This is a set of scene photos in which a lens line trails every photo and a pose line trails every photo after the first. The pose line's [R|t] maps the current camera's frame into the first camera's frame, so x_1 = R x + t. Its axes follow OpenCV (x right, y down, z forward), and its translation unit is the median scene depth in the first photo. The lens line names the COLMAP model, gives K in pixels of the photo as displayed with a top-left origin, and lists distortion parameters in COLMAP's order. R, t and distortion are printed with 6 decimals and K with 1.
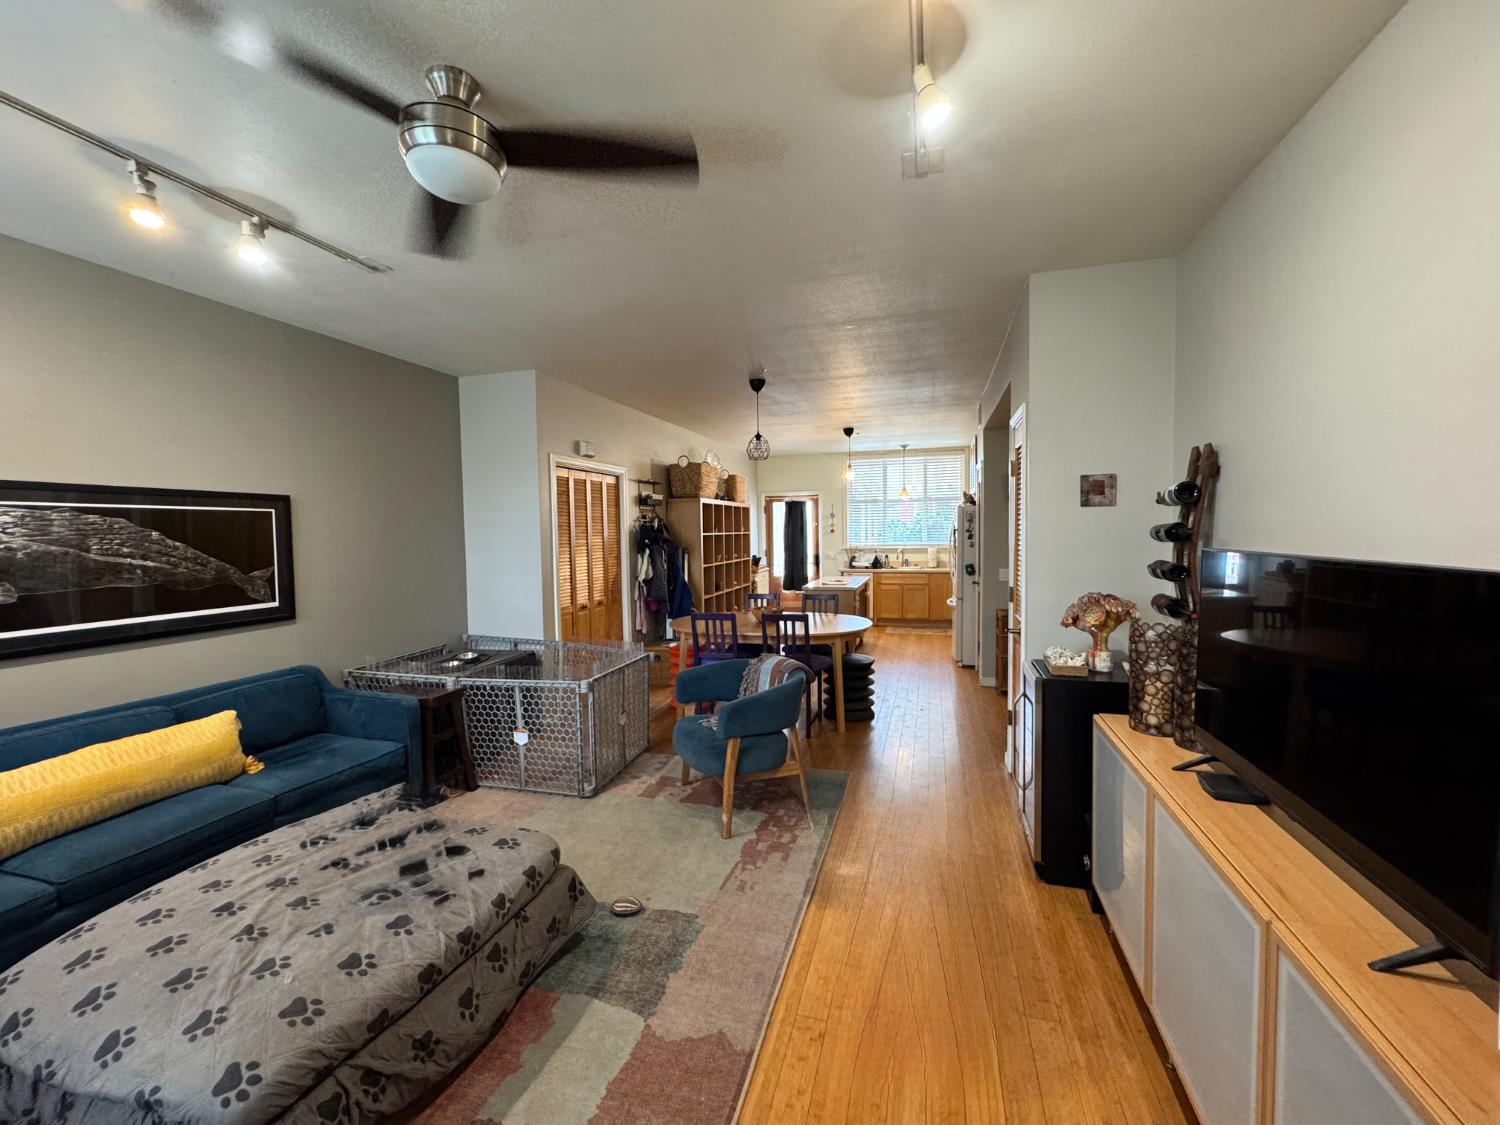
lens RADIAL K [[597.2, 0, 750.0], [0, 597.2, 562.5], [0, 0, 1]] dist [-0.001123, 0.000042]
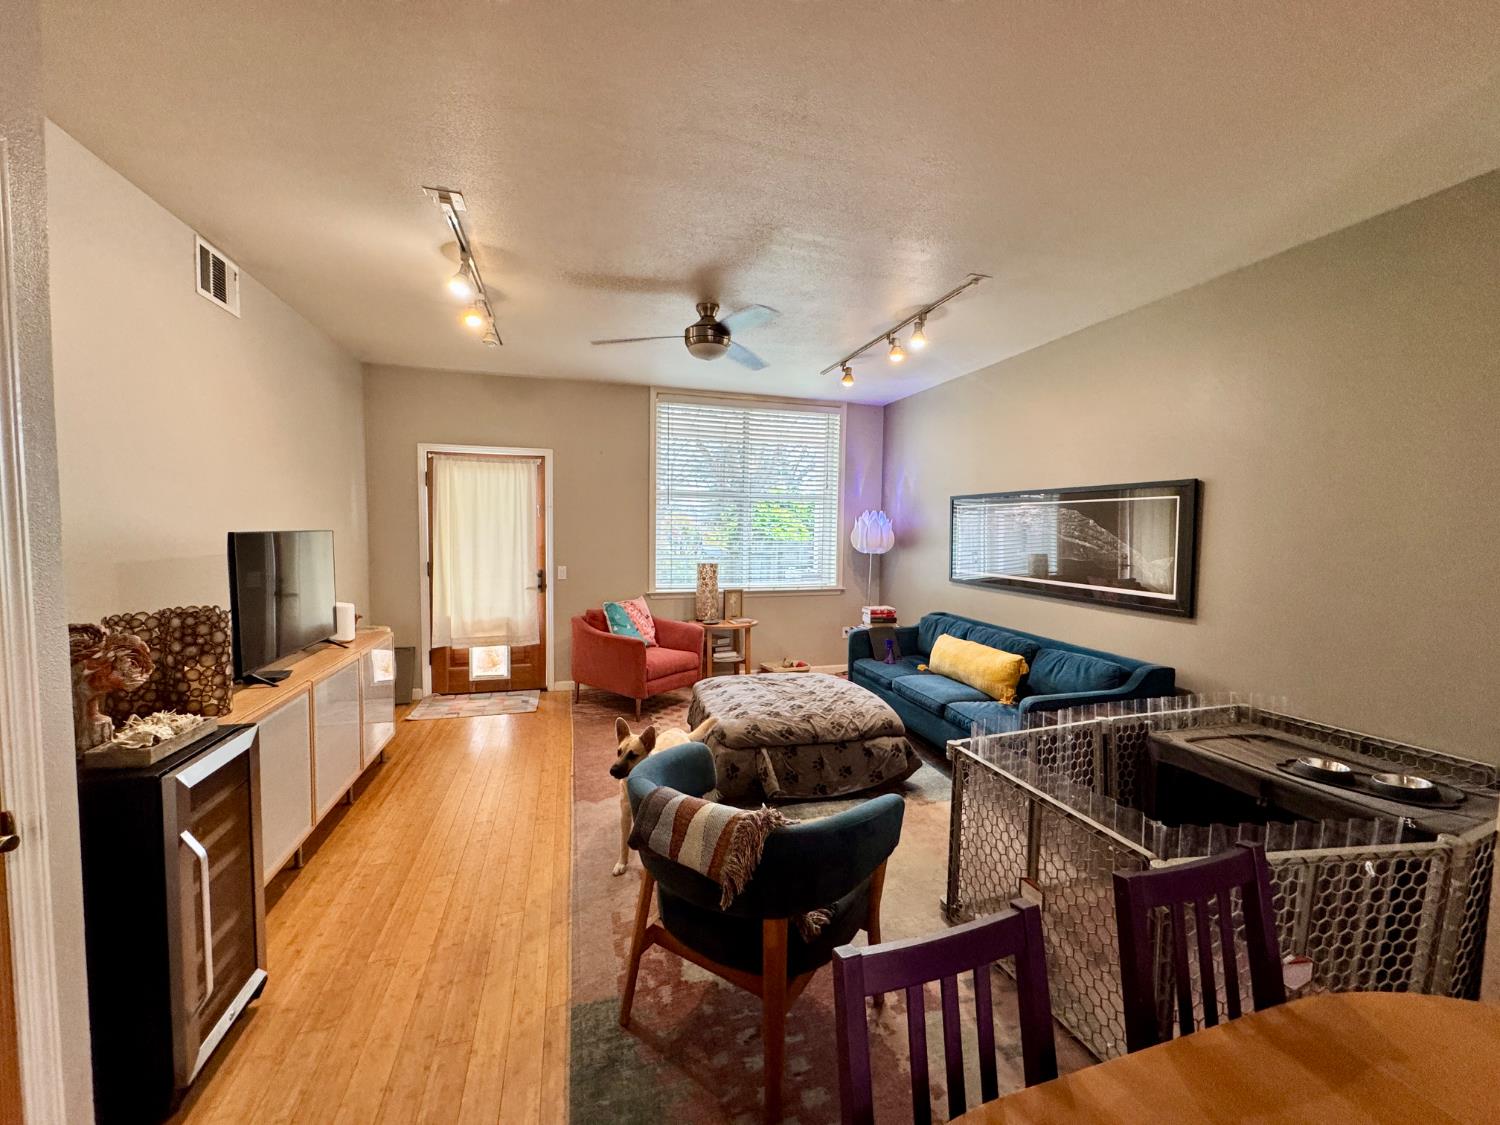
lens RADIAL K [[597.2, 0, 750.0], [0, 597.2, 562.5], [0, 0, 1]] dist [-0.001123, 0.000042]
pose [[-0.834728, 0.038857, -0.549290, 0.071001], [-0.027314, 0.993358, 0.111778, -0.018388], [0.549984, 0.108308, -0.828122, 0.364669]]
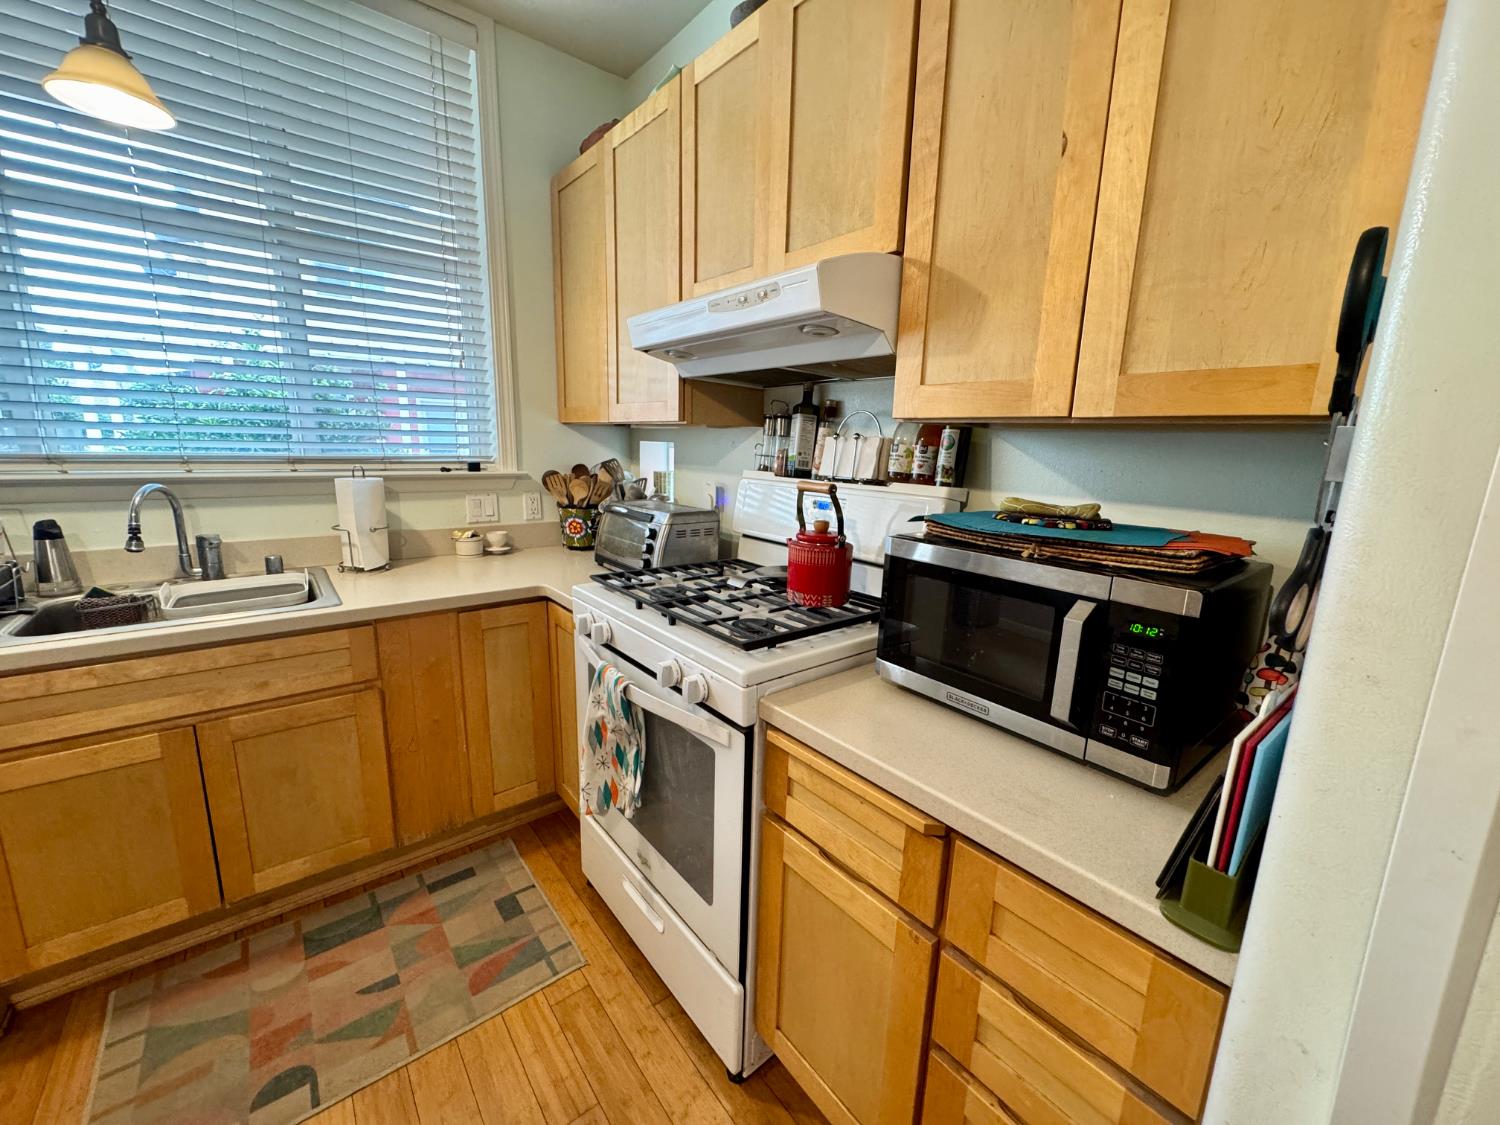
lens RADIAL K [[597.2, 0, 750.0], [0, 597.2, 562.5], [0, 0, 1]] dist [-0.001123, 0.000042]
pose [[0.563720, -0.130326, 0.815619, 0.211079], [0.005693, 0.988063, 0.153946, -0.026114], [-0.825947, -0.082139, 0.557733, 0.778759]]
